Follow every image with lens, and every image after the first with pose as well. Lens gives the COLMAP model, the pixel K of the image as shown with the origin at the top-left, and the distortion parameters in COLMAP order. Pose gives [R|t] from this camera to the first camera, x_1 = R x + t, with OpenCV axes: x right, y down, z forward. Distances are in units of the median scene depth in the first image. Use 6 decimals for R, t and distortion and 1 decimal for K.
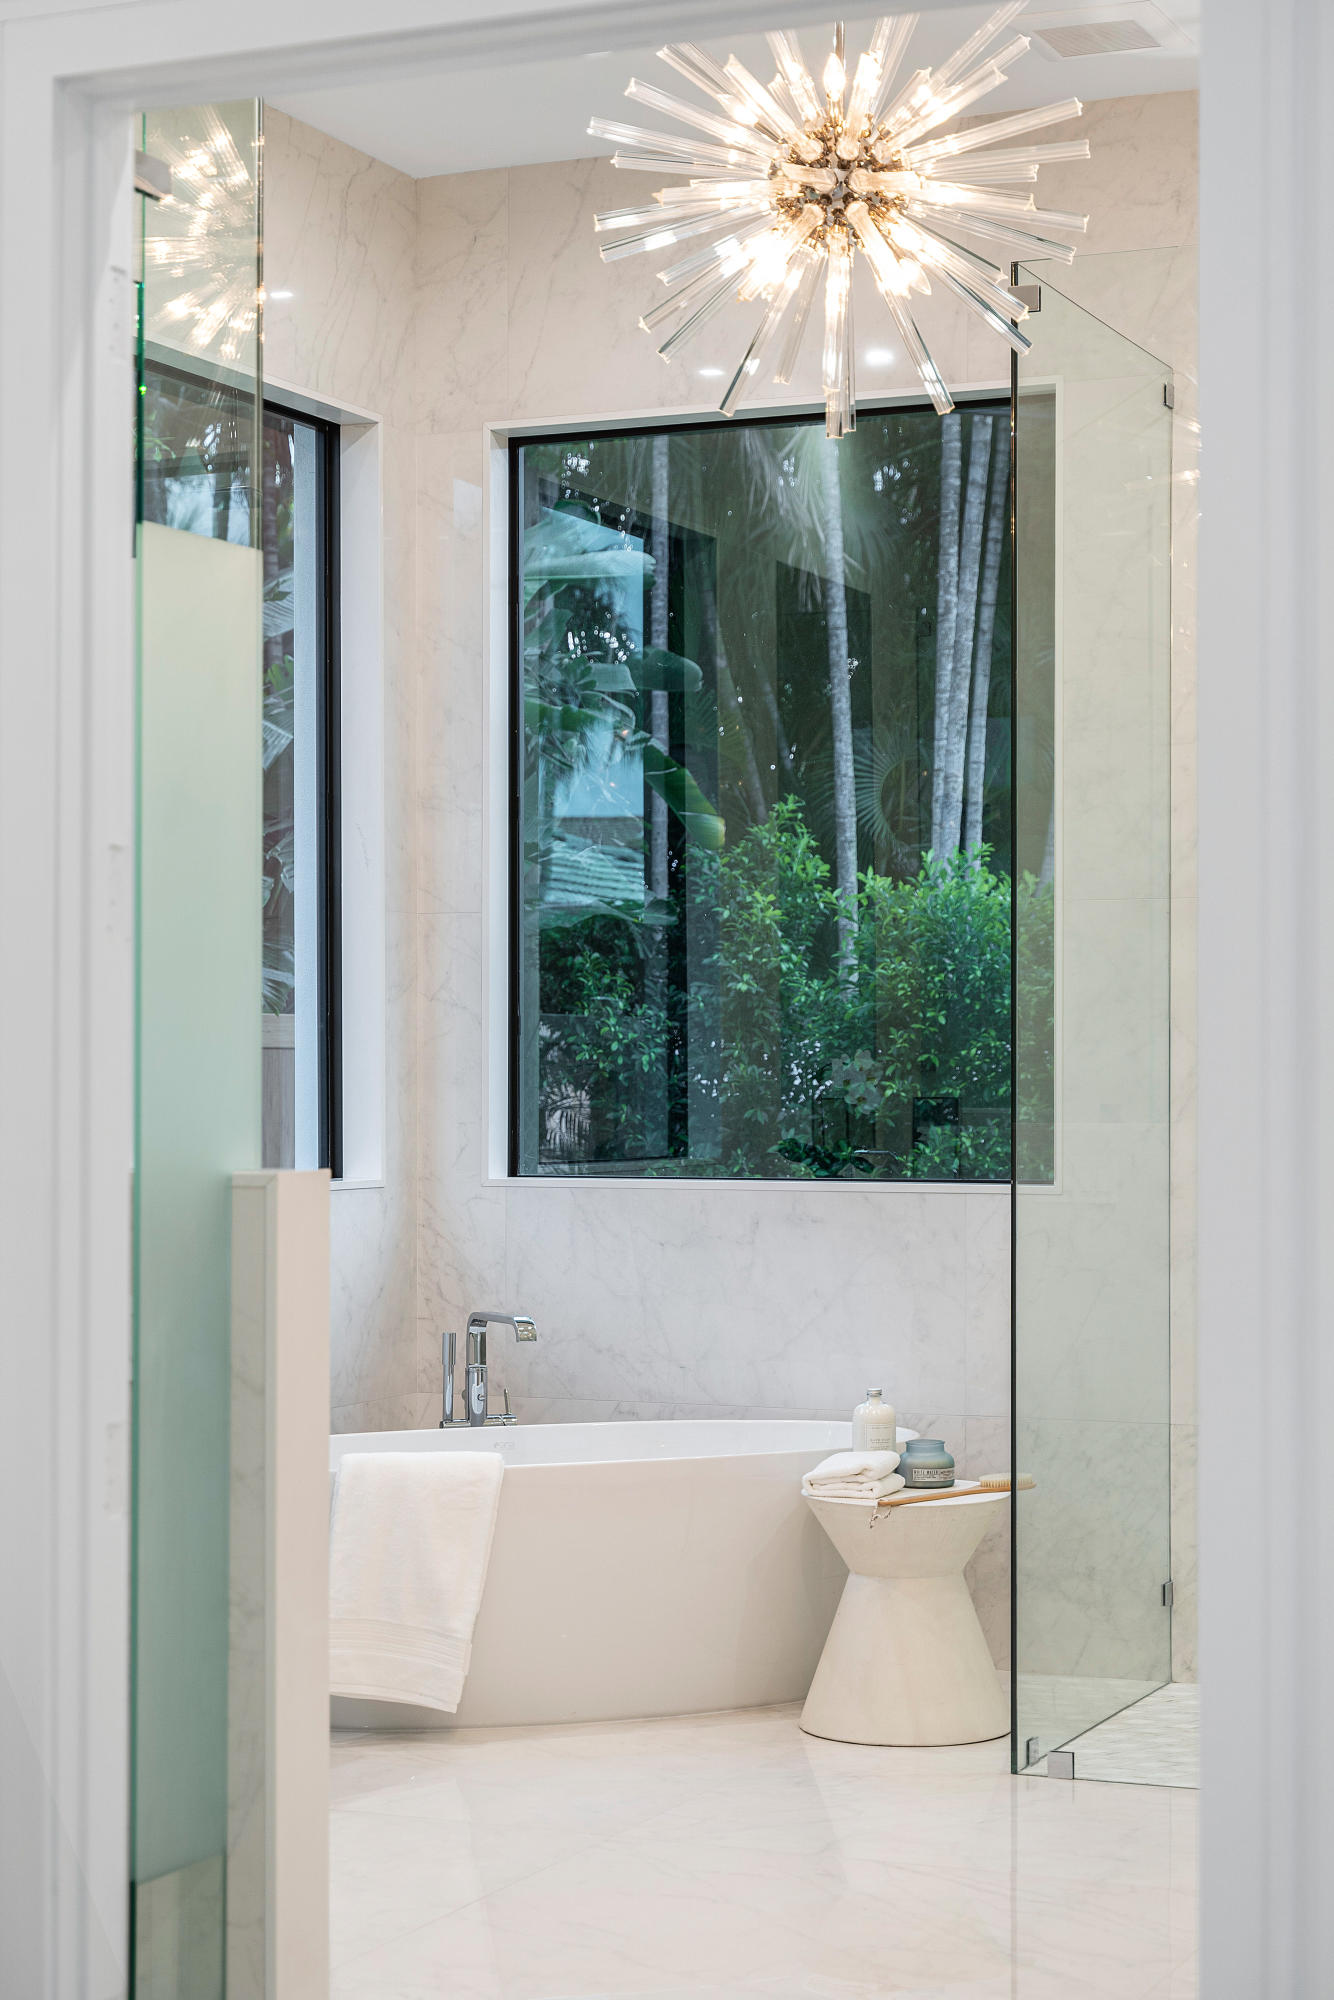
lens RADIAL K [[3472.3, 0, 667.0], [0, 3472.3, 1000.0], [0, 0, 1]] dist [0.009175, 0.044680]
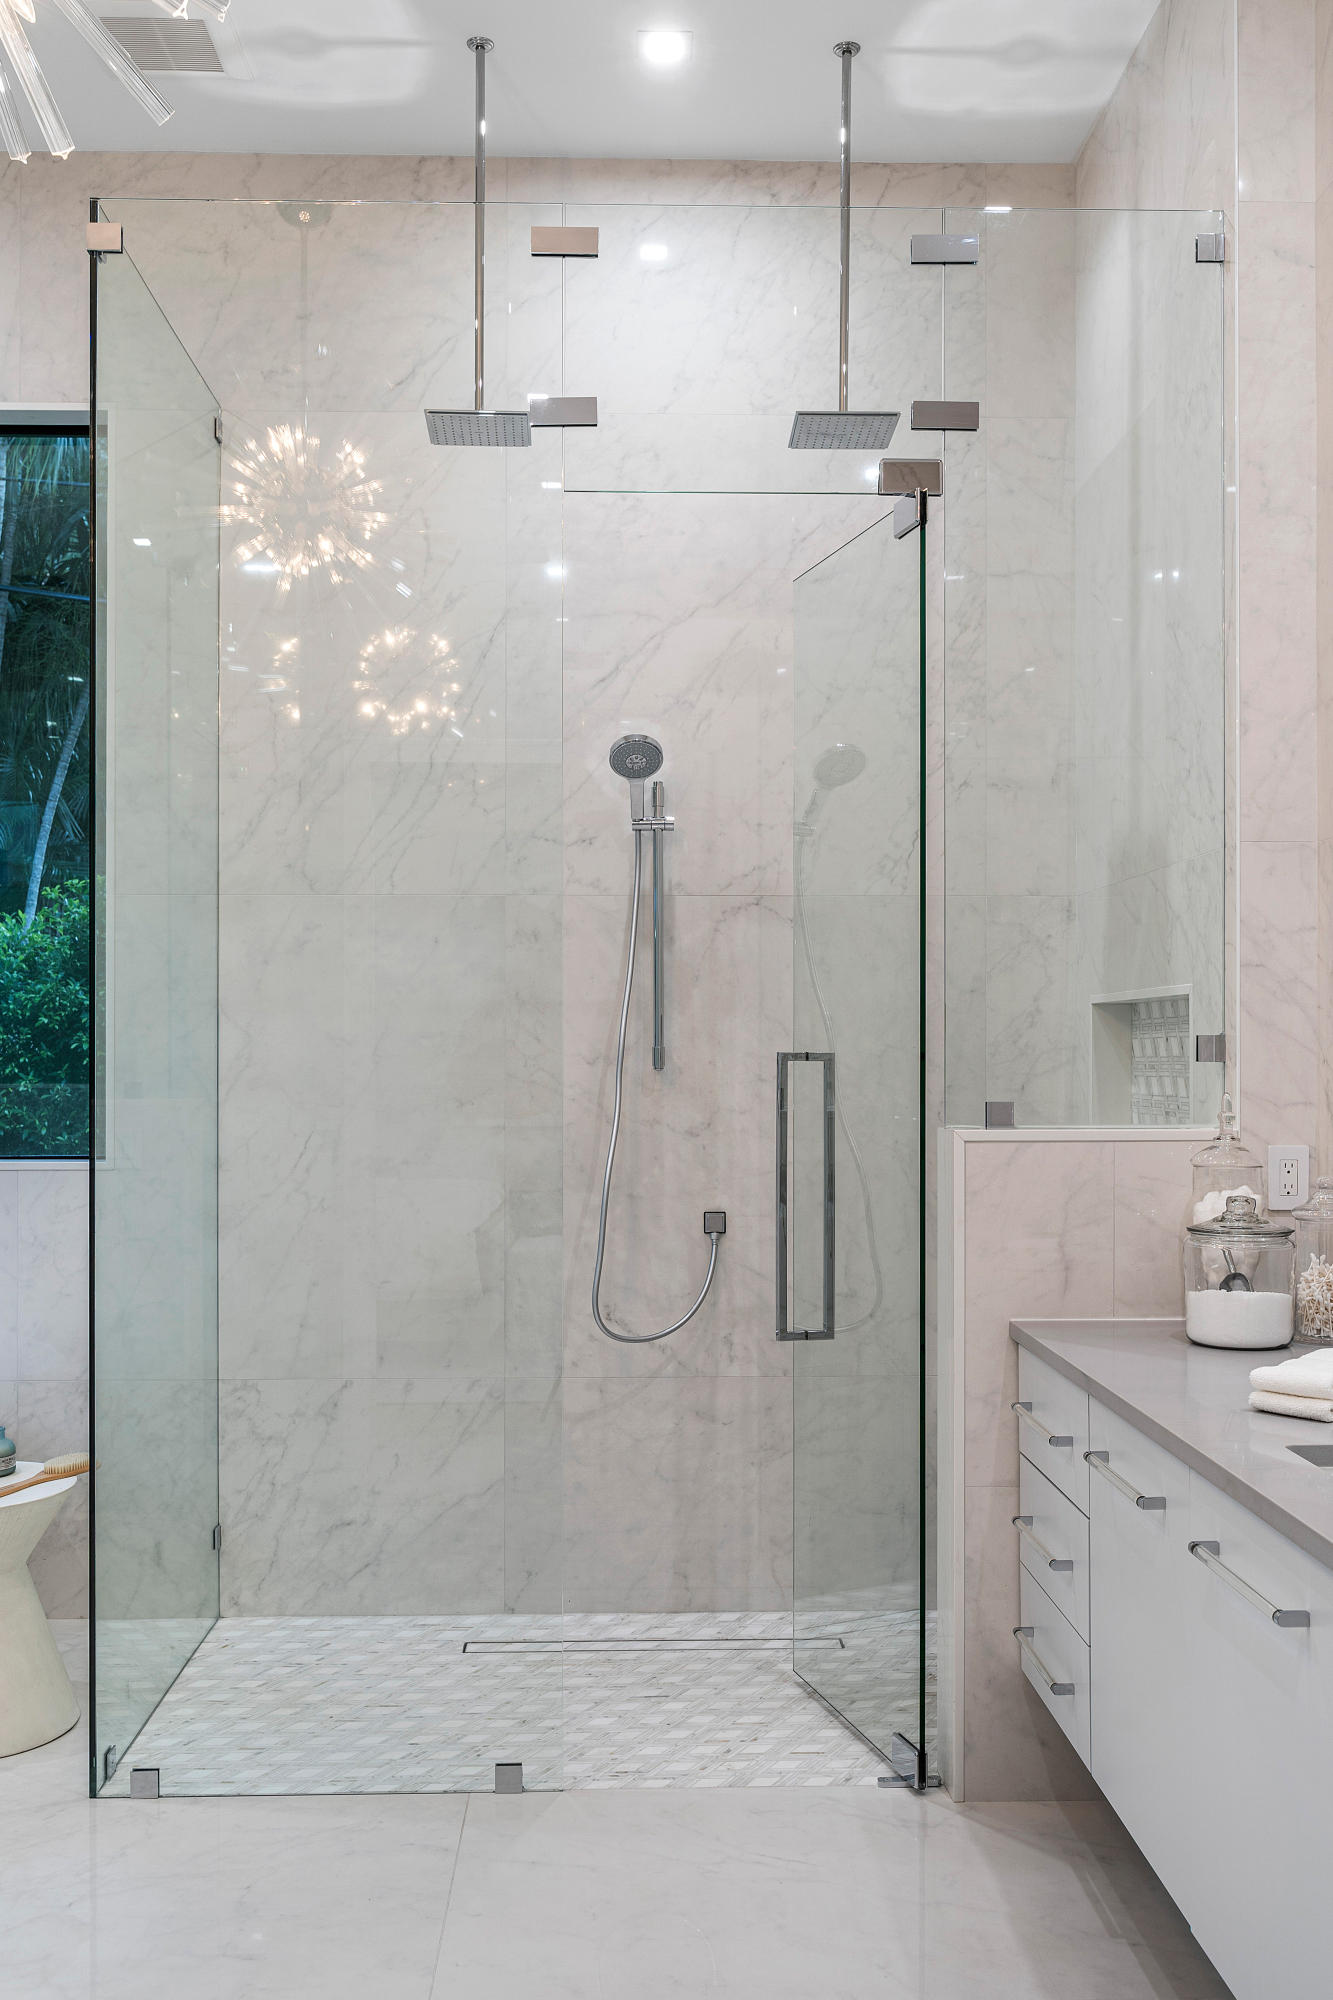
lens RADIAL K [[1929.8, 0, 665.8], [0, 1929.8, 1043.6], [0, 0, 1]] dist [-0.009708, 0.028000]
pose [[0.905057, -0.000292, 0.425289, 0.015279], [-0.005232, 0.999916, 0.011821, 0.009306], [-0.425257, -0.012923, 0.904980, 0.393577]]
